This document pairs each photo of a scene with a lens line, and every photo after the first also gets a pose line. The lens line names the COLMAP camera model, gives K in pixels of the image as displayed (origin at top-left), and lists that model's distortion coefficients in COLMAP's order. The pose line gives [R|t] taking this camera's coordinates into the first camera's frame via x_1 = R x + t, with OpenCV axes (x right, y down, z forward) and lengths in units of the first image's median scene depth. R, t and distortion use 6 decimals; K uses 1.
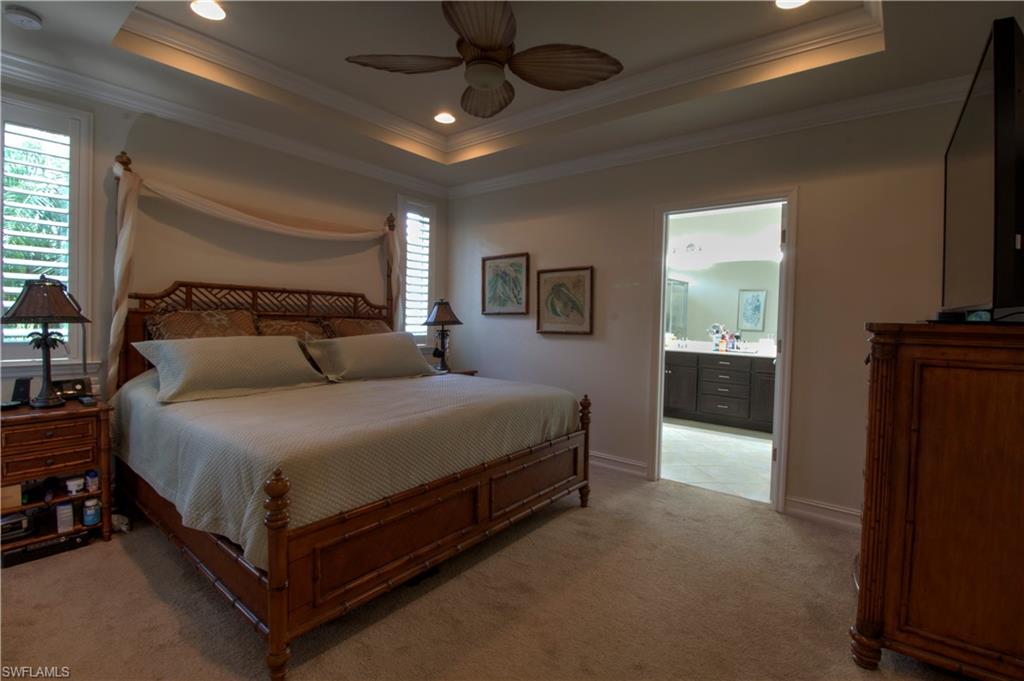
lens RADIAL K [[477.4, 0, 508.2], [0, 477.4, 341.7], [0, 0, 1]] dist [0.001566, 0.000064]
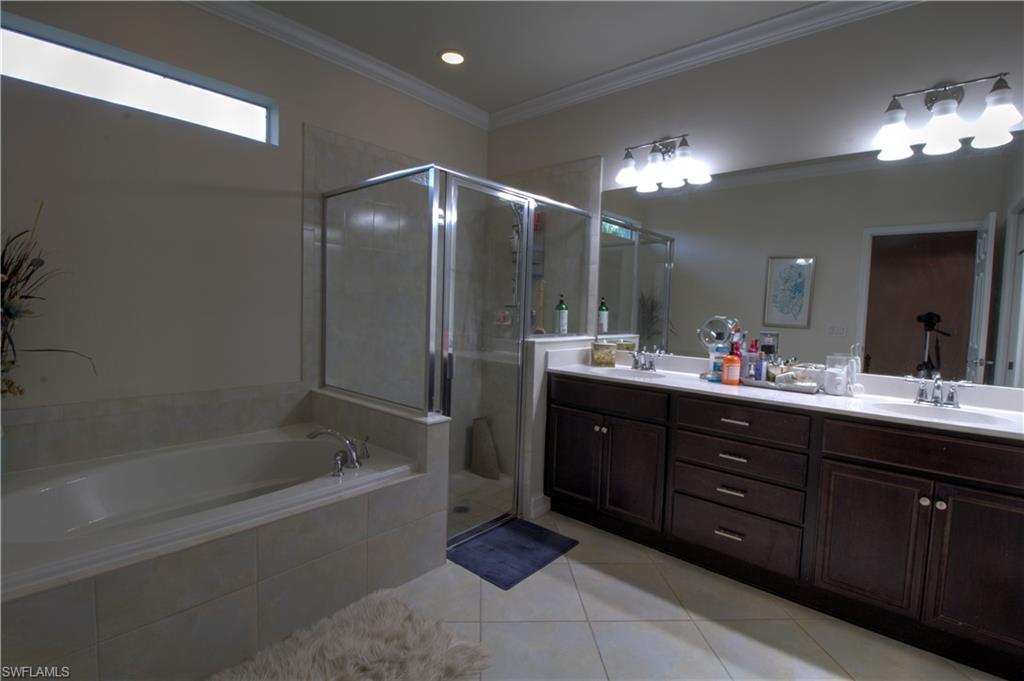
lens RADIAL K [[477.4, 0, 515.7], [0, 477.4, 339.8], [0, 0, 1]] dist [0.001566, 0.000064]
pose [[0.999766, 0.014827, -0.015782, 0.267595], [-0.014336, 0.999423, 0.030792, -0.027464], [0.016229, -0.030558, 0.999401, 0.583927]]
